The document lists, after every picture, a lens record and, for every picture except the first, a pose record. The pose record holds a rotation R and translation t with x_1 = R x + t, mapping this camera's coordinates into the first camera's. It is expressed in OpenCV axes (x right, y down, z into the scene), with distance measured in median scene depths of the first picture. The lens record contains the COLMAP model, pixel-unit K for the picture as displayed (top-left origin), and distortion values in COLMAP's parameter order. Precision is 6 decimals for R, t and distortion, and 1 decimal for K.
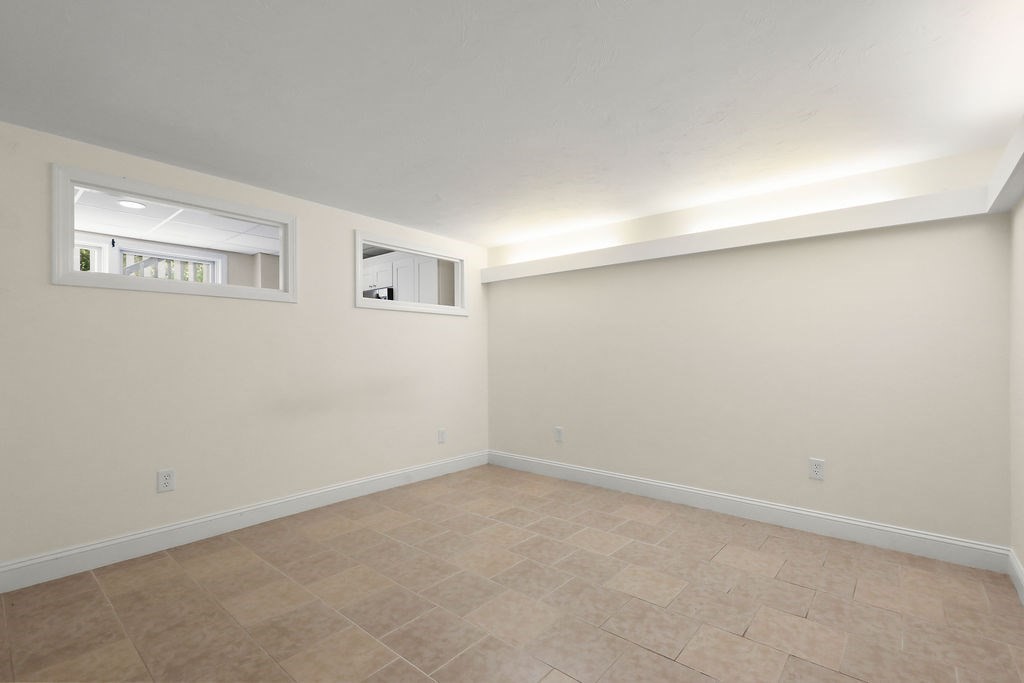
lens RADIAL K [[466.4, 0, 514.8], [0, 466.4, 345.8], [0, 0, 1]] dist [-0.002717, -0.001204]
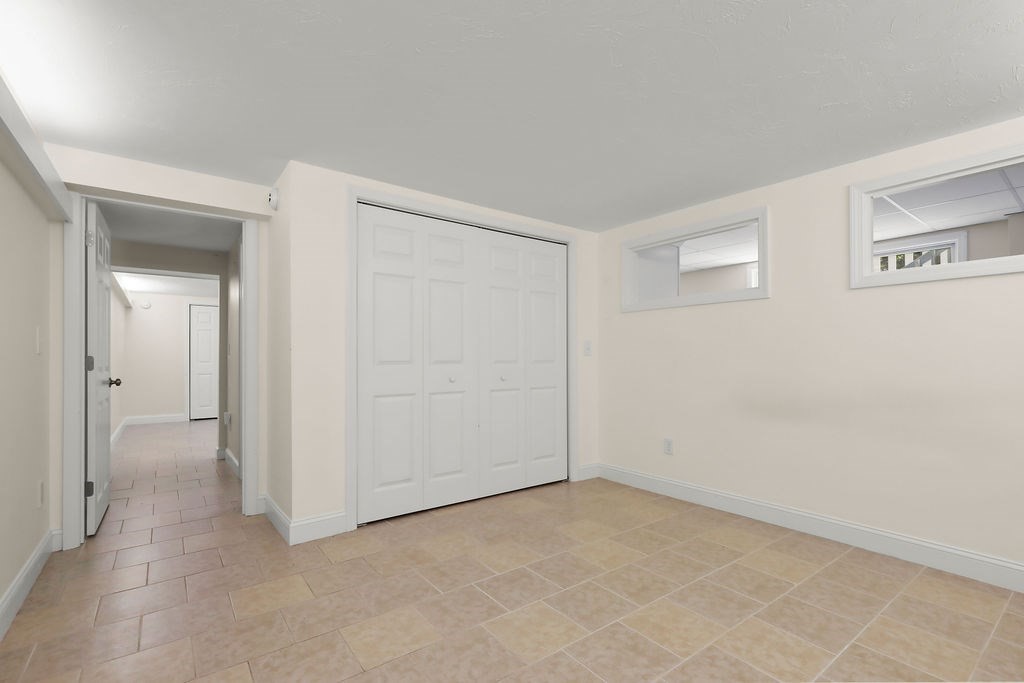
lens RADIAL K [[466.4, 0, 512.0], [0, 466.4, 349.2], [0, 0, 1]] dist [-0.002717, -0.001204]
pose [[-0.227018, -0.013475, -0.973797, 0.774107], [0.011189, 0.999802, -0.016443, 0.028093], [0.973826, -0.014628, -0.226822, 0.980321]]
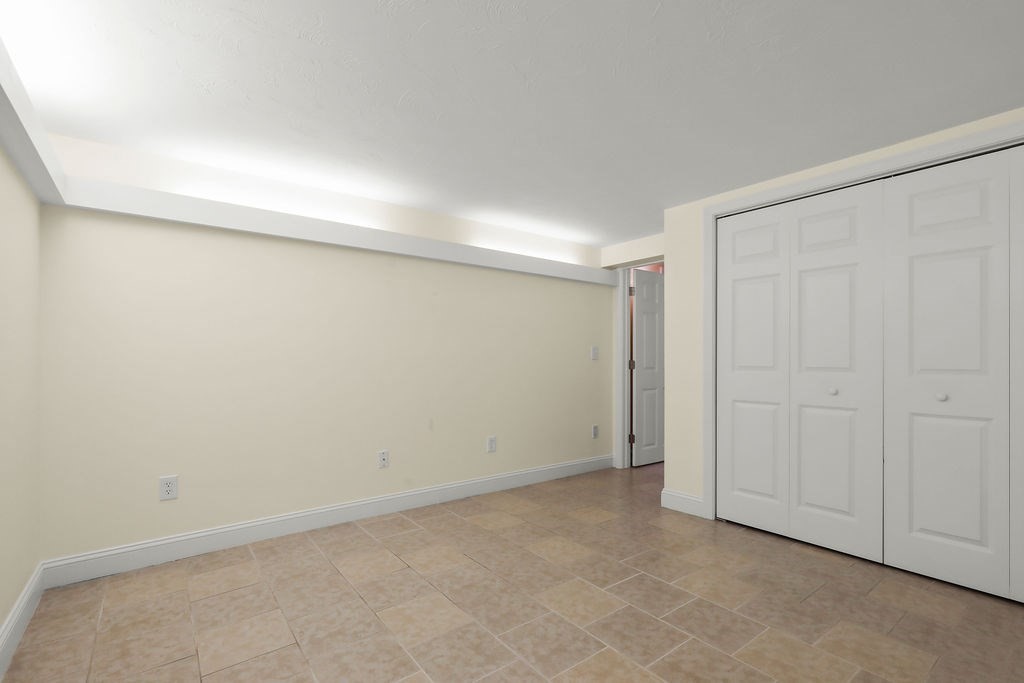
lens RADIAL K [[466.4, 0, 510.2], [0, 466.4, 347.5], [0, 0, 1]] dist [-0.002717, -0.001204]
pose [[-0.976330, 0.003299, 0.216261, -0.065065], [-0.004314, 0.999388, -0.034723, 0.030636], [-0.216243, -0.034834, -0.975718, 1.751598]]
